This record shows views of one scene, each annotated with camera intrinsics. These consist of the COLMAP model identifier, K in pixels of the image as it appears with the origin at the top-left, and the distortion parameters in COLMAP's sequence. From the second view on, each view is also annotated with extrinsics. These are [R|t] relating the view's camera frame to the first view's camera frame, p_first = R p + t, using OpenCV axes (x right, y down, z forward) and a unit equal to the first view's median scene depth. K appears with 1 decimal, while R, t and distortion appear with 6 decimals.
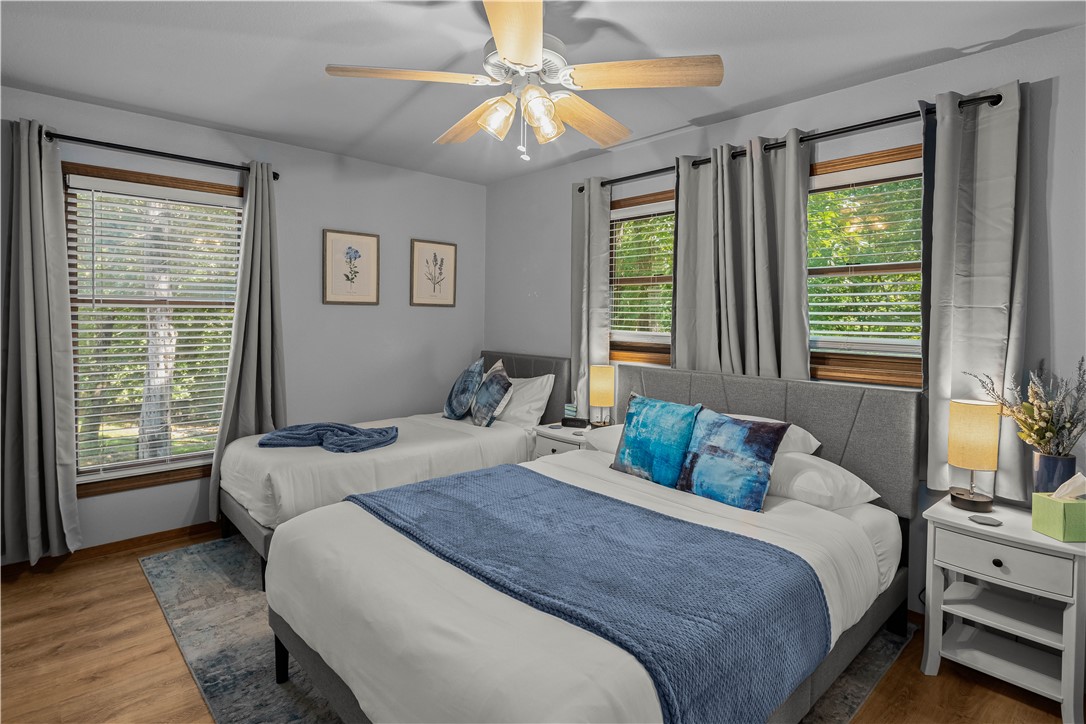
lens RADIAL K [[557.9, 0, 518.9], [0, 557.9, 317.2], [0, 0, 1]] dist [-0.000011, -0.000128]
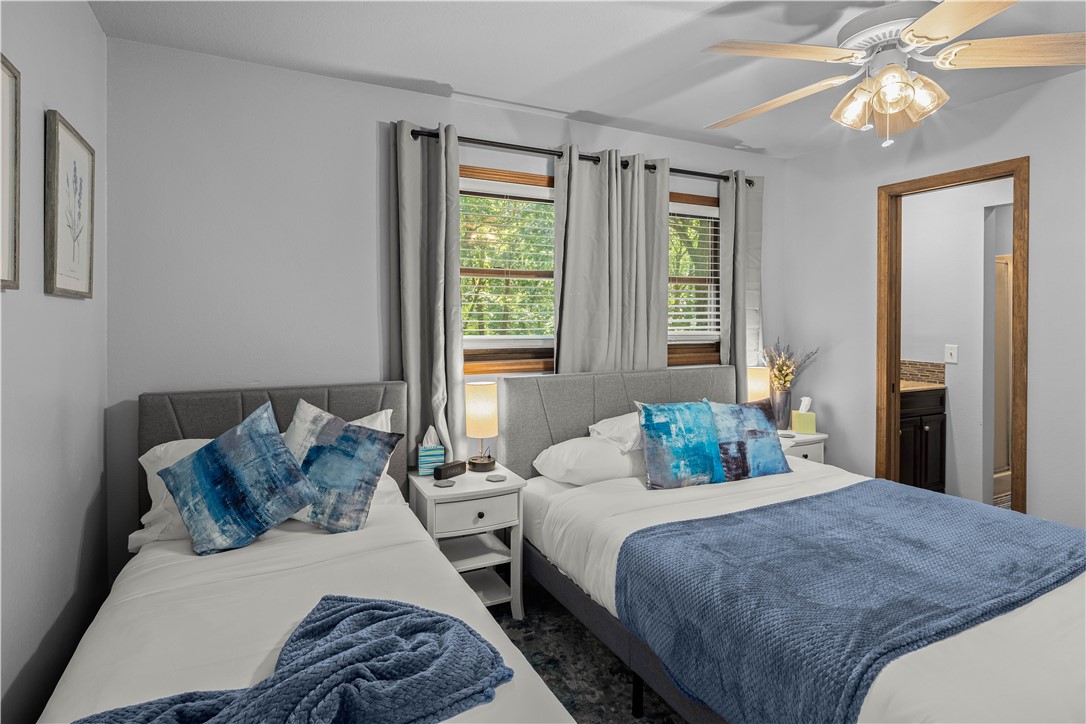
lens RADIAL K [[566.7, 0, 540.1], [0, 566.7, 317.4], [0, 0, 1]] dist [-0.001073, -0.001451]
pose [[0.264200, -0.012252, 0.964390, -0.769361], [0.007725, 0.999914, 0.010587, -0.012713], [-0.964437, 0.004653, 0.264272, 0.976926]]
